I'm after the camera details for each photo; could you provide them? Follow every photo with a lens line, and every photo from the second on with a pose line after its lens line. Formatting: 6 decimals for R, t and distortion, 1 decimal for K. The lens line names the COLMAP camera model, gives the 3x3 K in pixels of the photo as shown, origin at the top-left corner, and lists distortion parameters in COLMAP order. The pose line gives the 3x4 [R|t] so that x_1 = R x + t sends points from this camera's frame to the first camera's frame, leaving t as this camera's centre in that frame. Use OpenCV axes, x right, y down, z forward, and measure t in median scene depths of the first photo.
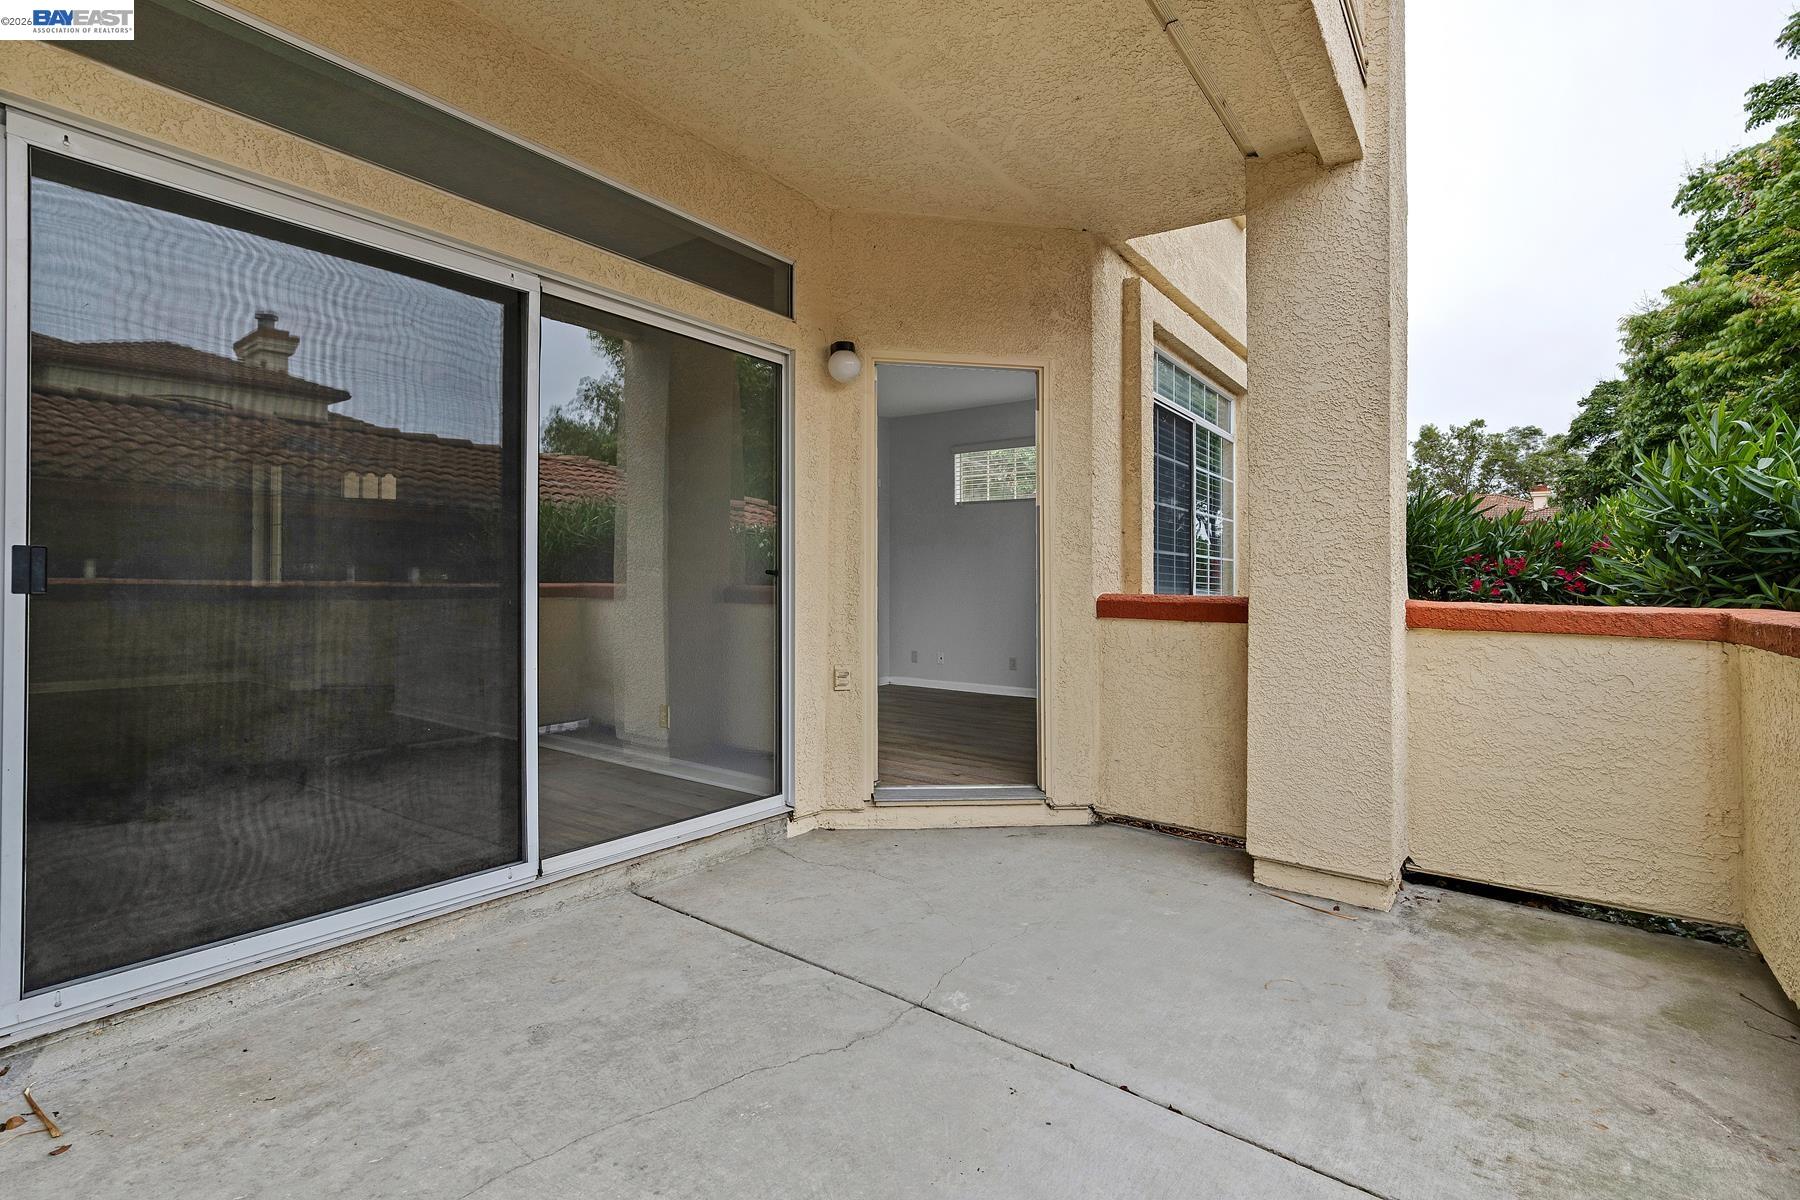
lens RADIAL K [[835.0, 0, 903.5], [0, 835.0, 593.7], [0, 0, 1]] dist [-0.000861, -0.000026]
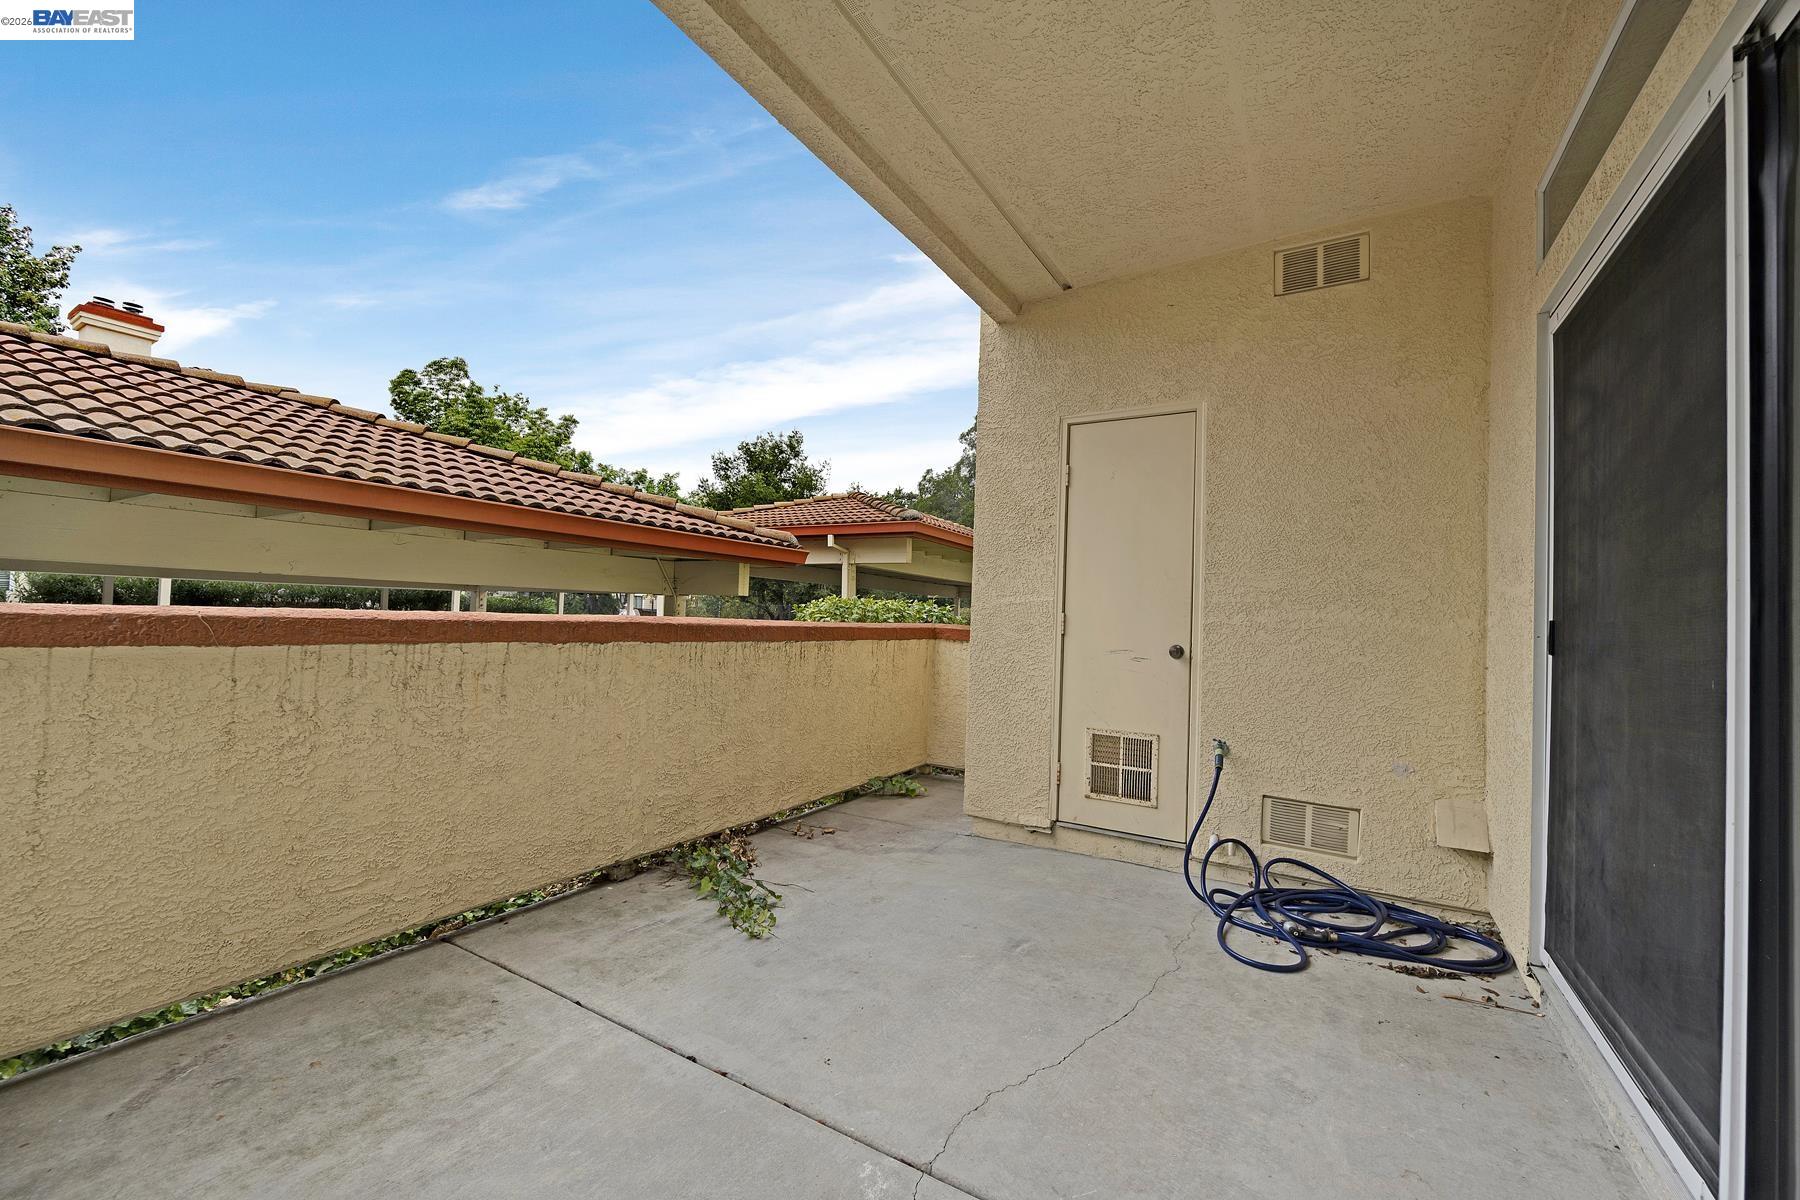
lens RADIAL K [[707.7, 0, 900.0], [0, 707.7, 600.0], [0, 0, 1]] dist [-0.002337, -0.000114]
pose [[-0.994273, -0.053098, -0.092745, 0.146145], [-0.051594, 0.998496, -0.018546, -0.018886], [0.093590, -0.013654, -0.995517, 1.852223]]
